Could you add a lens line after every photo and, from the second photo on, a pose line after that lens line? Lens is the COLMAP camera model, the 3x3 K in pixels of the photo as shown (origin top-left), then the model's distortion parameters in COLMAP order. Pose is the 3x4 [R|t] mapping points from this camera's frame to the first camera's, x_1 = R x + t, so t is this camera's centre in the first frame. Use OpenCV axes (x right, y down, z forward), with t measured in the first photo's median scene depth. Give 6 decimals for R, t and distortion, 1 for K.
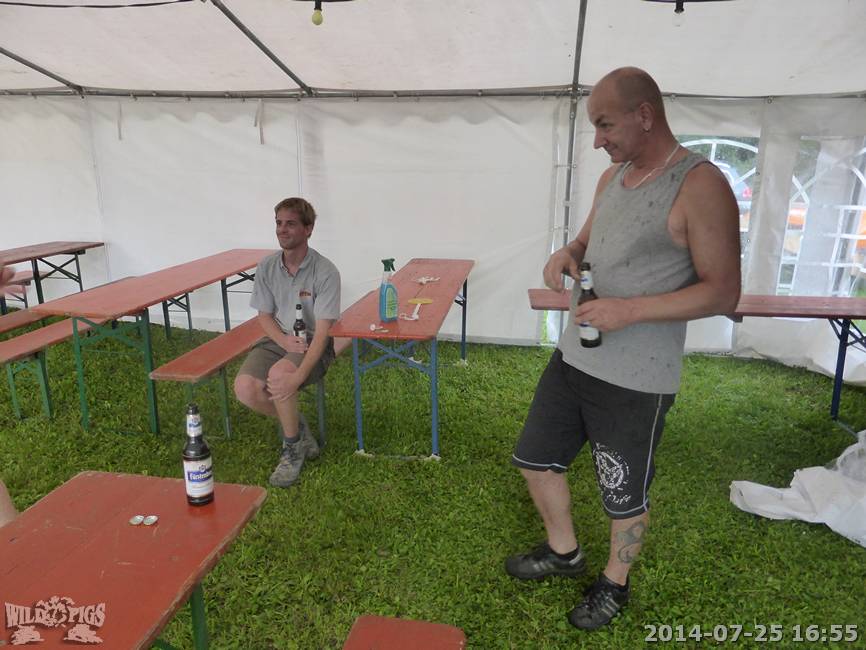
lens RADIAL K [[644.3, 0, 432.6], [0, 644.3, 327.6], [0, 0, 1]] dist [-0.054661, 0.056939]
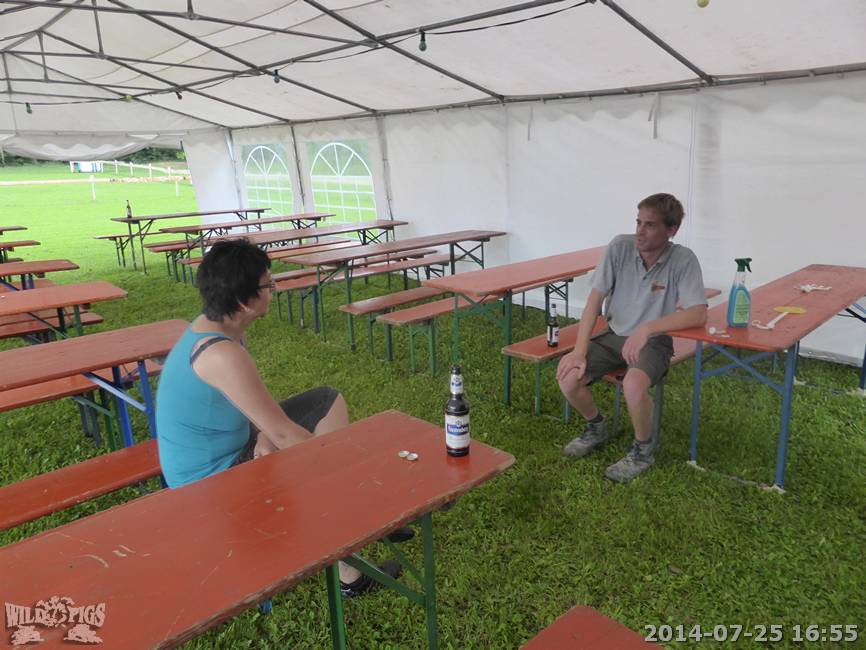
lens RADIAL K [[644.3, 0, 431.6], [0, 644.3, 326.2], [0, 0, 1]] dist [-0.054661, 0.056939]
pose [[0.798500, 0.117169, -0.590482, 0.098519], [-0.117524, 0.992343, 0.037985, 0.004647], [0.590412, 0.039065, 0.806156, 0.018804]]
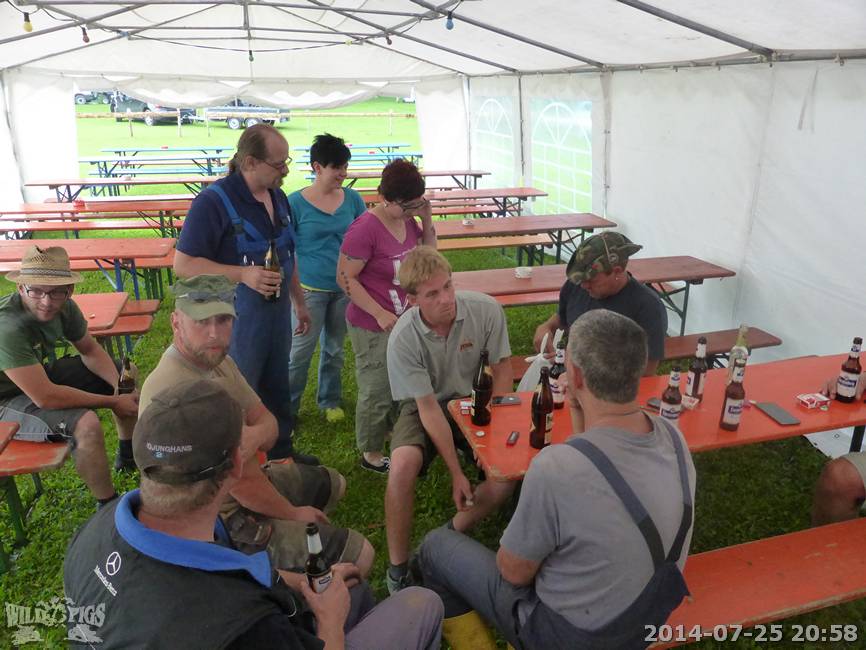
lens RADIAL K [[644.3, 0, 428.2], [0, 644.3, 332.8], [0, 0, 1]] dist [-0.054661, 0.056939]
pose [[0.411807, 0.305479, -0.858544, -0.031204], [-0.227988, 0.946714, 0.227495, -0.221748], [0.882291, 0.102054, 0.459509, 0.535321]]
